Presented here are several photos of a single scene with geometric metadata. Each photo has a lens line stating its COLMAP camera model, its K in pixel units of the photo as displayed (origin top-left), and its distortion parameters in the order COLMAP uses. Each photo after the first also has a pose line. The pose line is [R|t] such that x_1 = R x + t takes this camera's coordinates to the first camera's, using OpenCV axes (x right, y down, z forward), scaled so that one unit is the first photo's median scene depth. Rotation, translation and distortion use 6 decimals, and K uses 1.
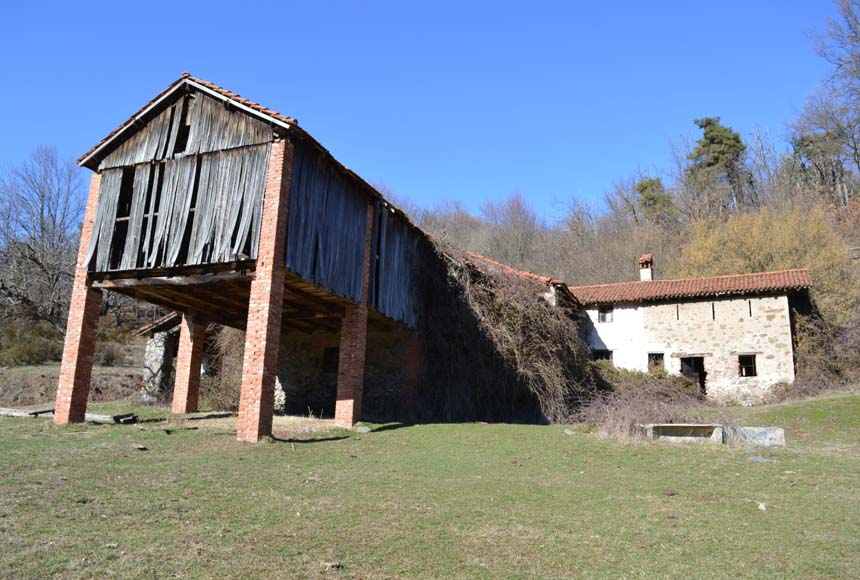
lens RADIAL K [[681.1, 0, 426.6], [0, 681.1, 288.2], [0, 0, 1]] dist [-0.092612, 0.014645]
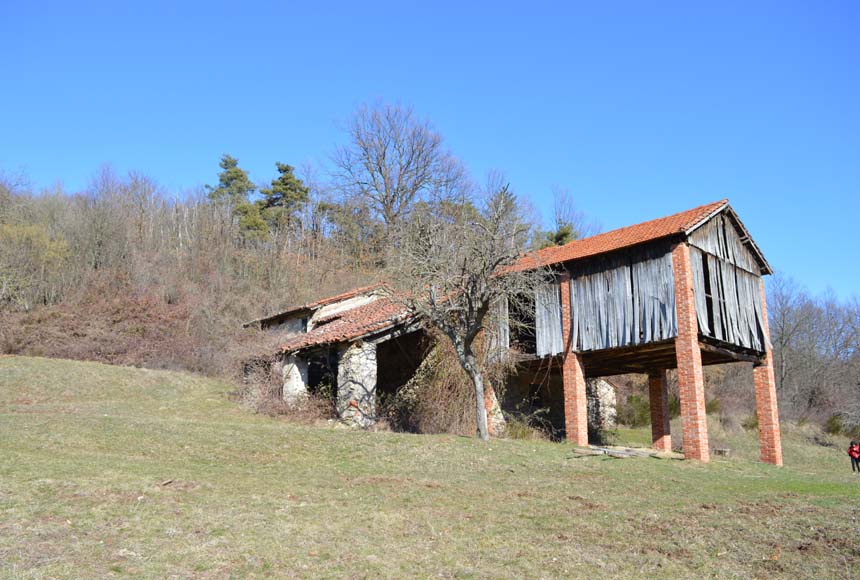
lens RADIAL K [[681.1, 0, 425.1], [0, 681.1, 290.8], [0, 0, 1]] dist [-0.092612, 0.014645]
pose [[0.439862, 0.185958, 0.878602, -1.723607], [-0.198256, 0.974297, -0.106957, 0.122895], [-0.875909, -0.127142, 0.465423, 0.846194]]
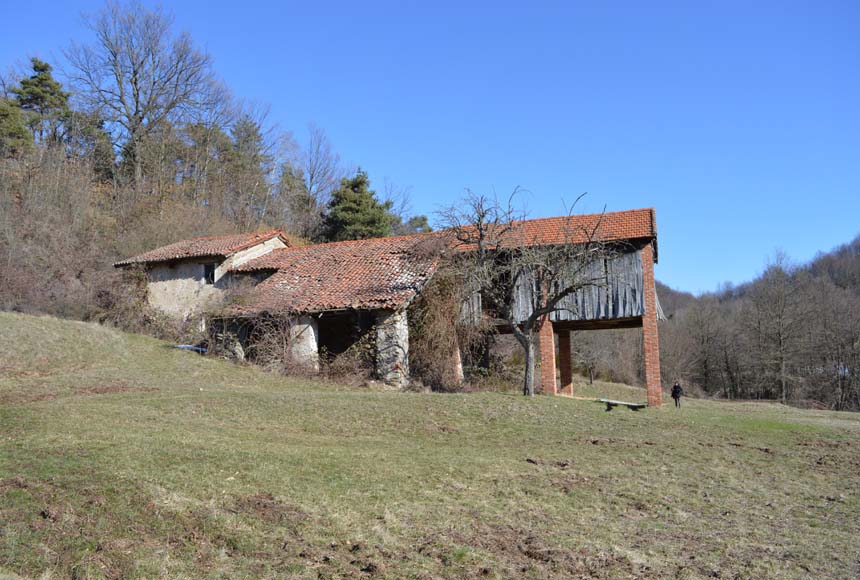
lens RADIAL K [[681.1, 0, 425.3], [0, 681.1, 287.4], [0, 0, 1]] dist [-0.092612, 0.014645]
pose [[-0.048571, 0.098832, 0.993918, -2.021141], [-0.208731, 0.972117, -0.106864, 0.198827], [-0.976766, -0.212653, -0.026588, 1.536614]]
